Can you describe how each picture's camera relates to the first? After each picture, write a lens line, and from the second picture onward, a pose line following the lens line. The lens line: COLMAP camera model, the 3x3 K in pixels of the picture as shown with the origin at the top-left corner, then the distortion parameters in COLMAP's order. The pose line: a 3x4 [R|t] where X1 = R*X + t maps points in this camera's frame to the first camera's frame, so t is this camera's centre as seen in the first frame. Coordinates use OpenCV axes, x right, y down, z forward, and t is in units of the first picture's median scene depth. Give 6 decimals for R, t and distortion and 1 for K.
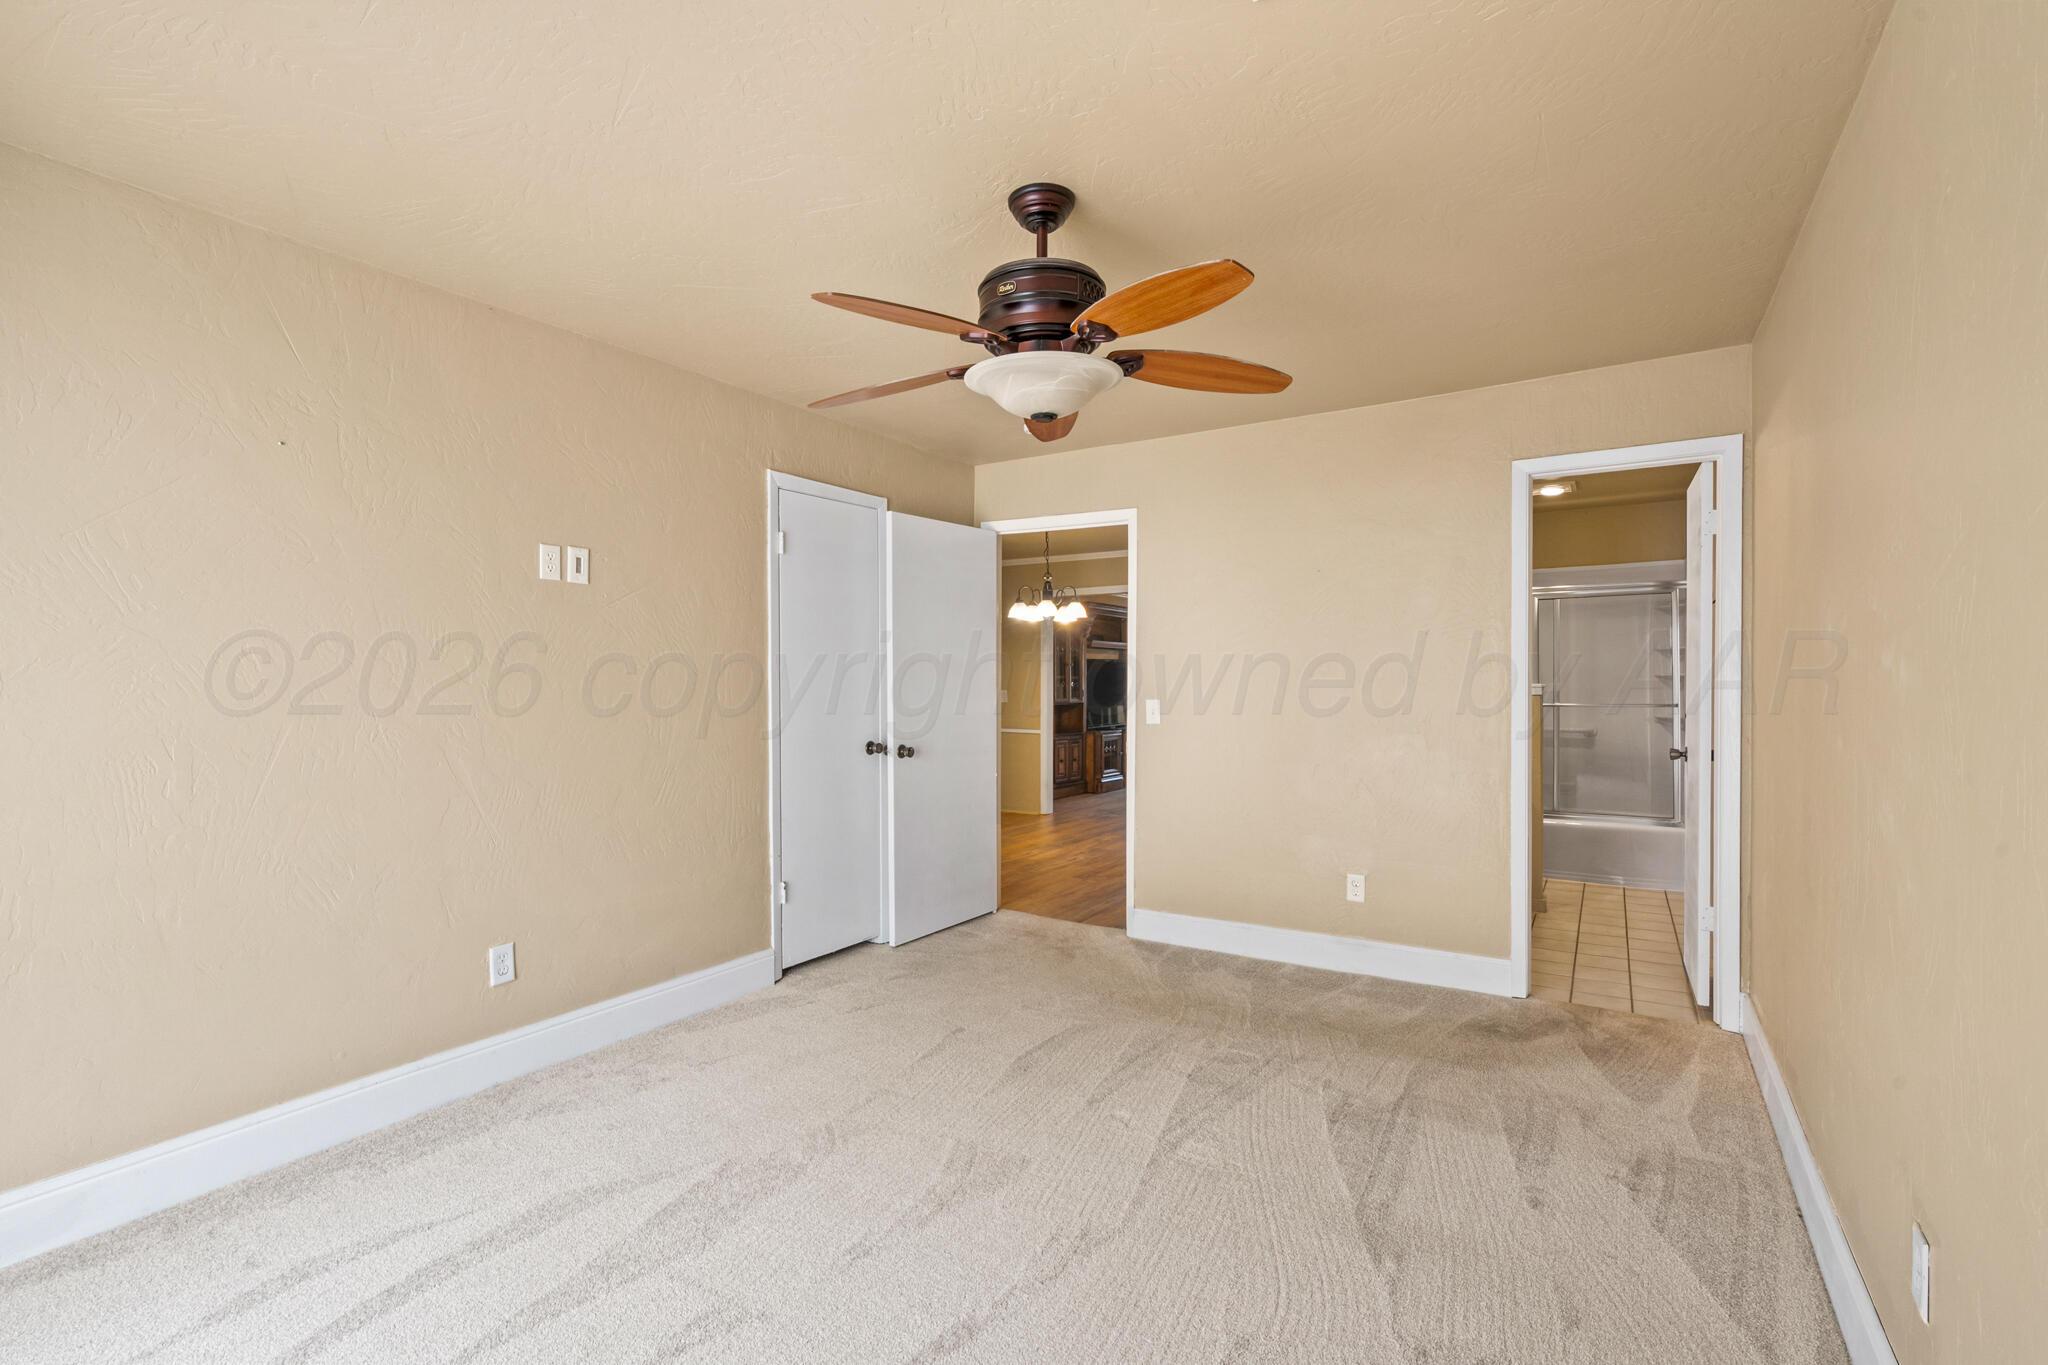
lens RADIAL K [[934.0, 0, 1015.4], [0, 934.0, 675.7], [0, 0, 1]] dist [-0.010761, 0.000341]
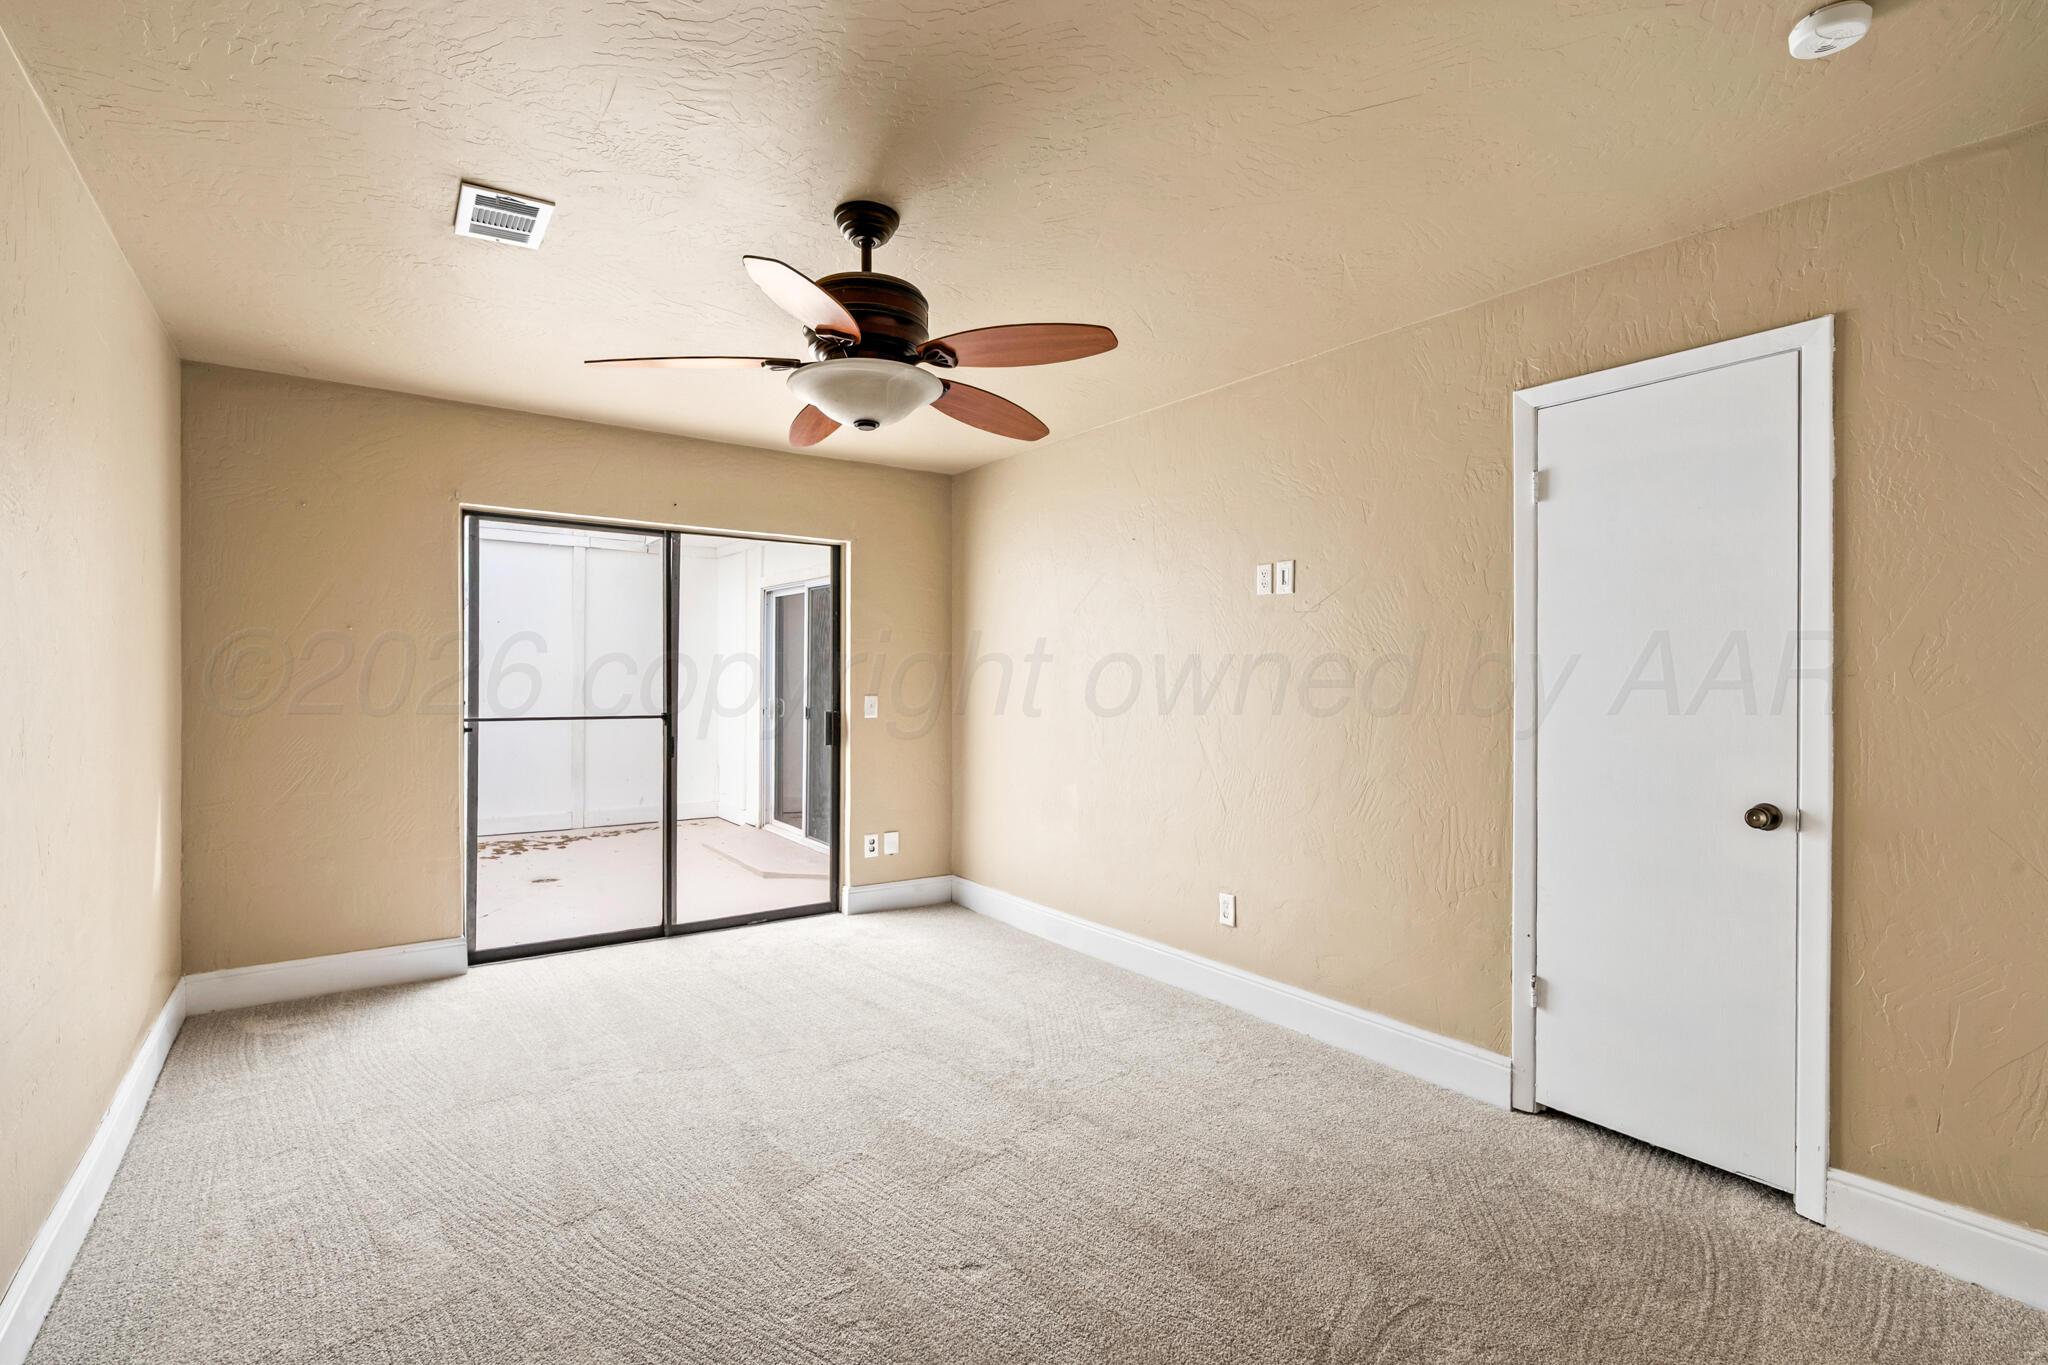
lens RADIAL K [[934.0, 0, 1031.5], [0, 934.0, 687.8], [0, 0, 1]] dist [-0.010761, 0.000341]
pose [[-0.363821, -0.007820, -0.931436, 0.606179], [-0.014028, 0.999897, -0.002916, 0.017058], [0.931363, 0.012005, -0.363893, 1.029357]]
